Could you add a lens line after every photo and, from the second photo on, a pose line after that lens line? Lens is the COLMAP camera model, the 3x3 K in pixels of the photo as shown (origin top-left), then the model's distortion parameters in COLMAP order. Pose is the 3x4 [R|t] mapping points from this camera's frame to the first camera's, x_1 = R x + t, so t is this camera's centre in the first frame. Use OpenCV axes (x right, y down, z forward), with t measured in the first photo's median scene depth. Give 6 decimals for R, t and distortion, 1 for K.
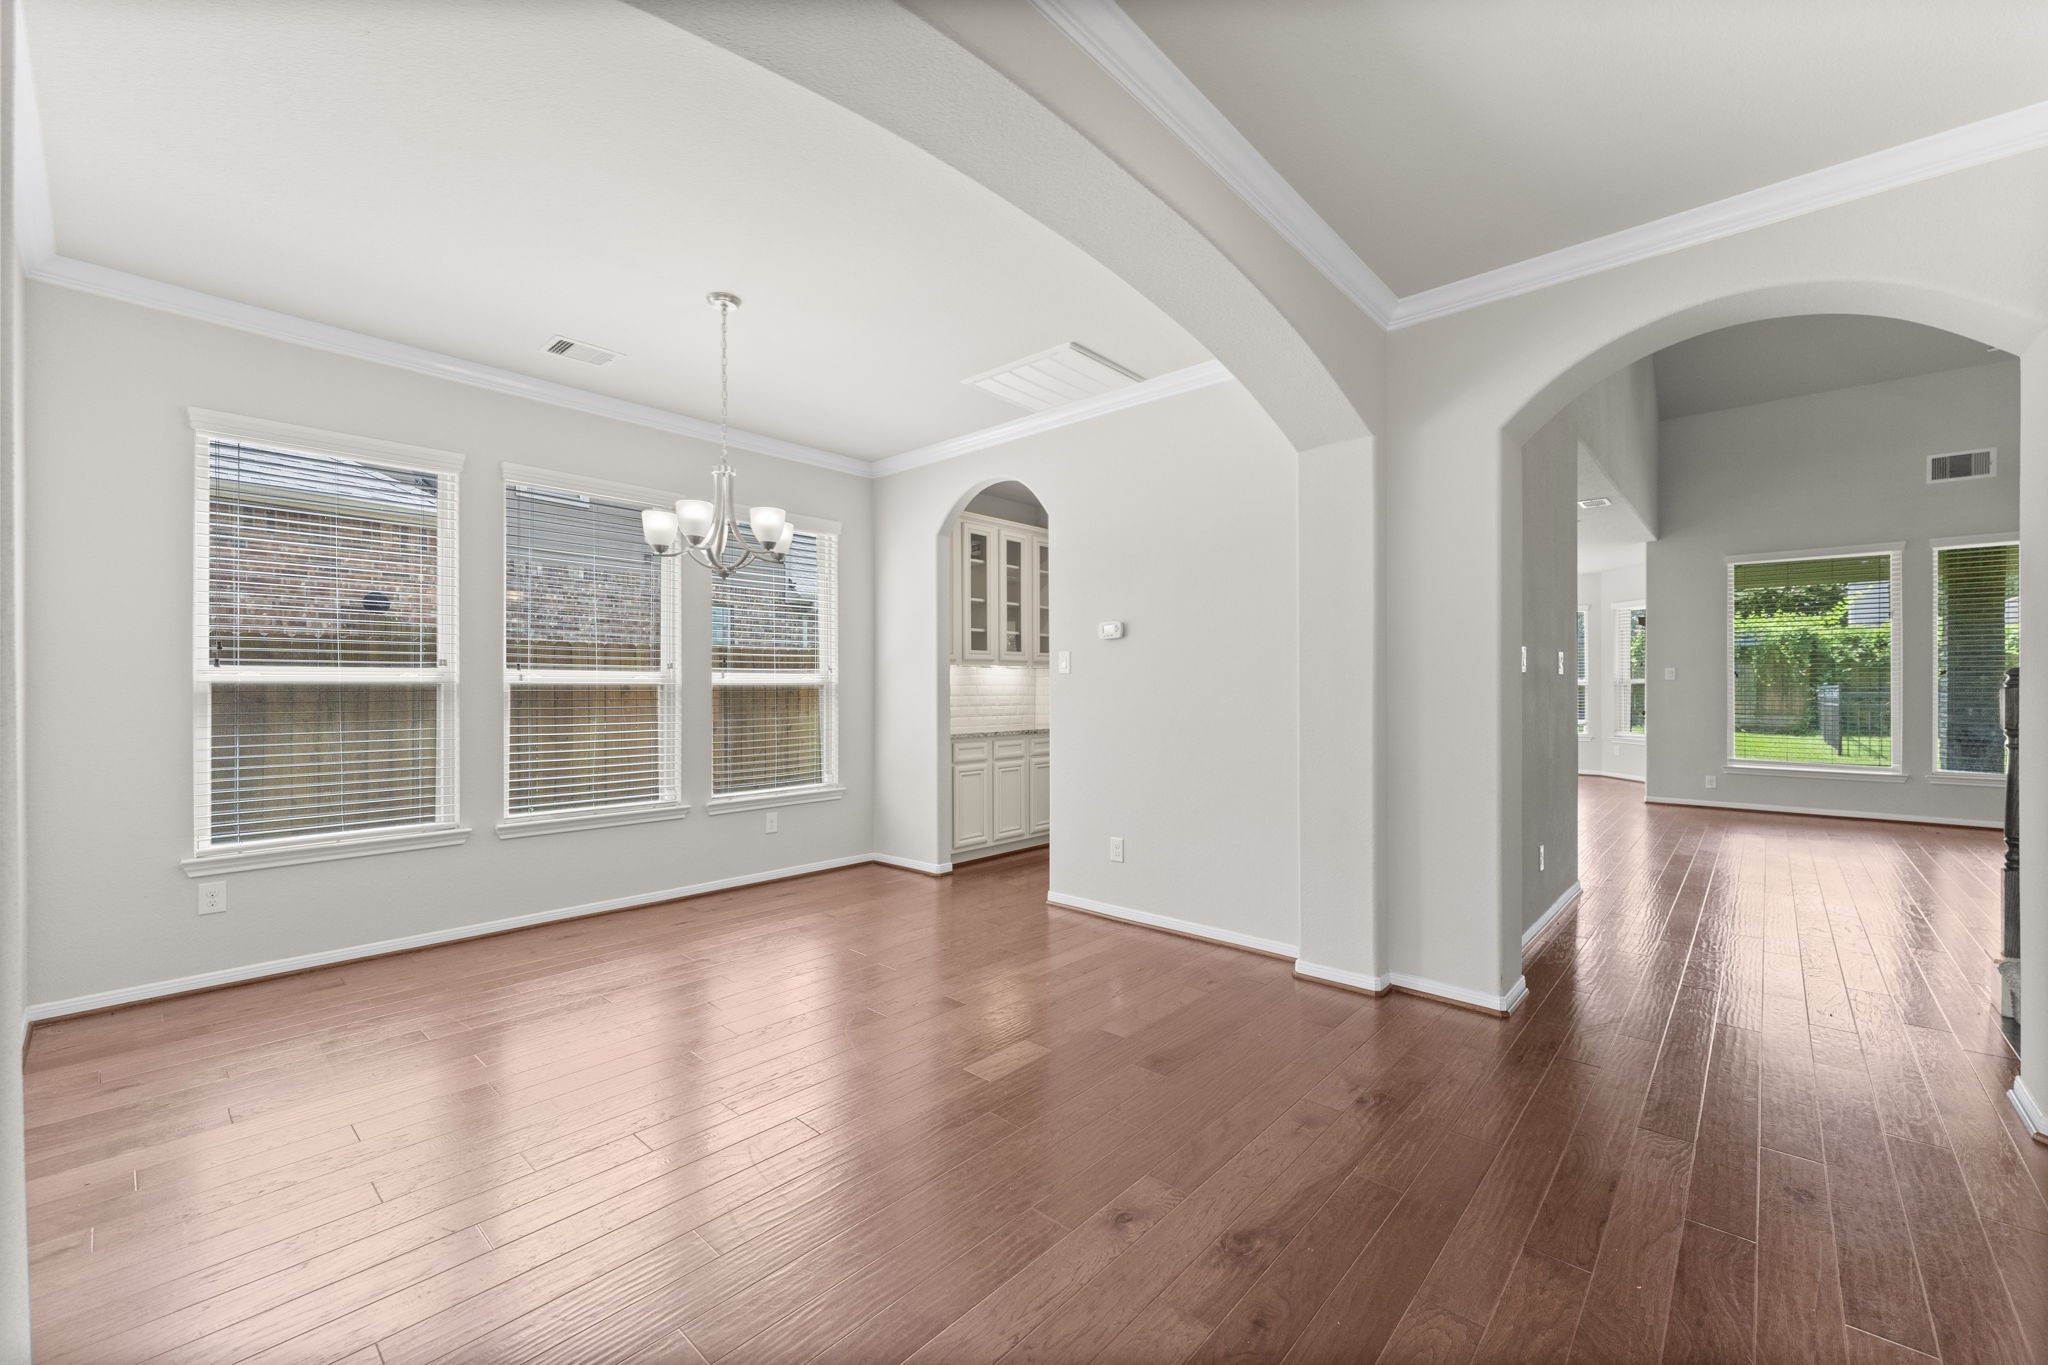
lens RADIAL K [[806.4, 0, 1024.0], [0, 806.4, 682.5], [0, 0, 1]] dist [-0.009598, -0.000349]
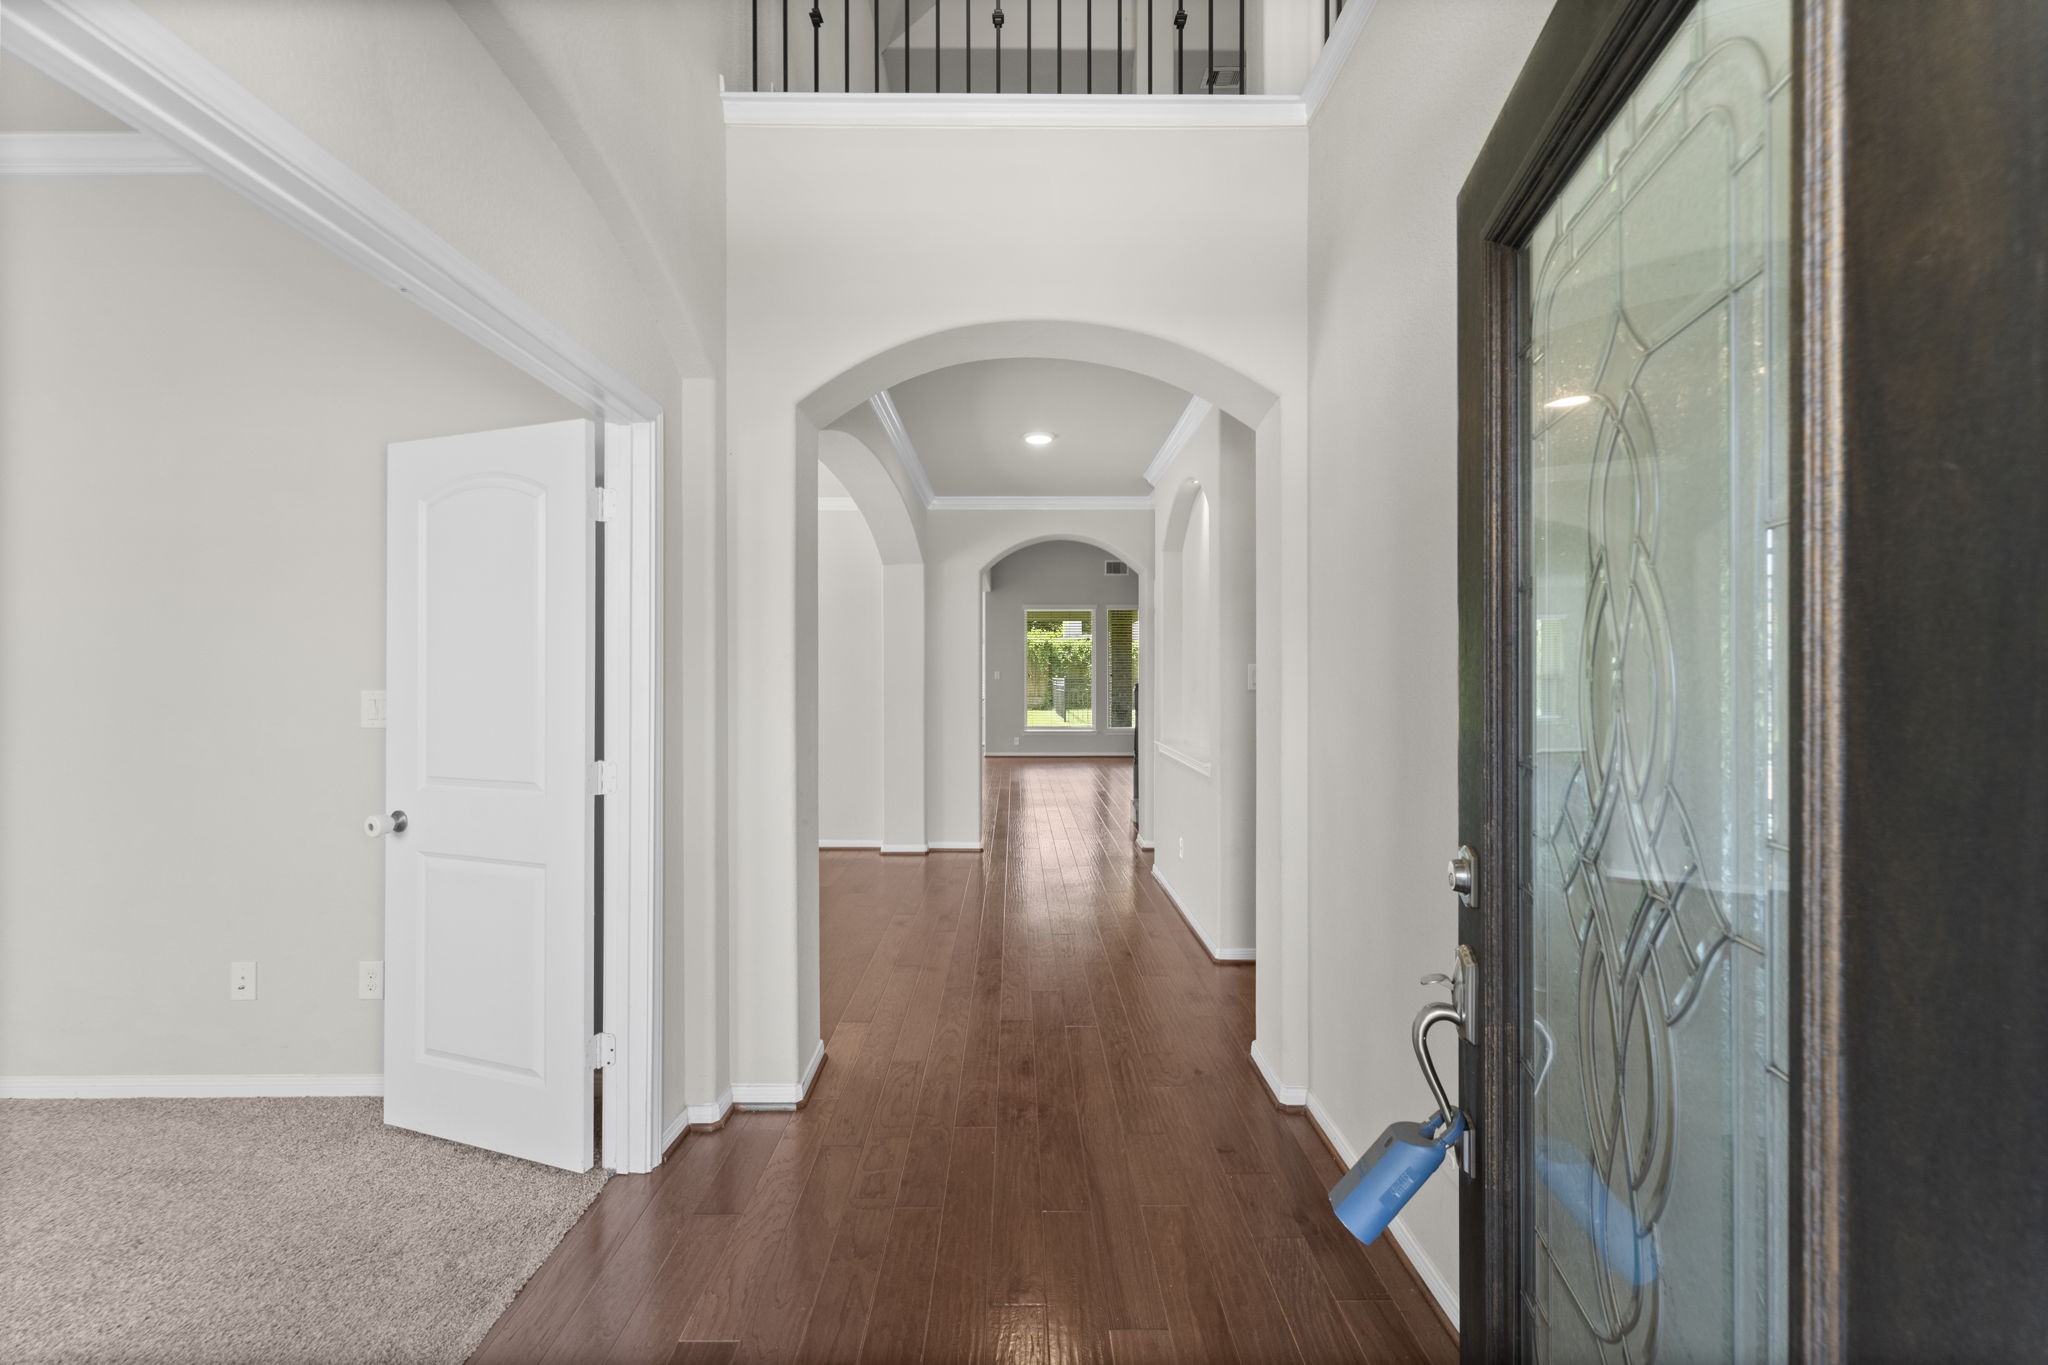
lens RADIAL K [[841.5, 0, 1020.0], [0, 841.5, 679.5], [0, 0, 1]] dist [-0.001188, -0.000060]
pose [[0.725278, -0.007802, 0.688412, -0.344908], [-0.000946, 0.999924, 0.012329, -0.024426], [-0.688456, -0.009593, 0.725215, -0.272961]]
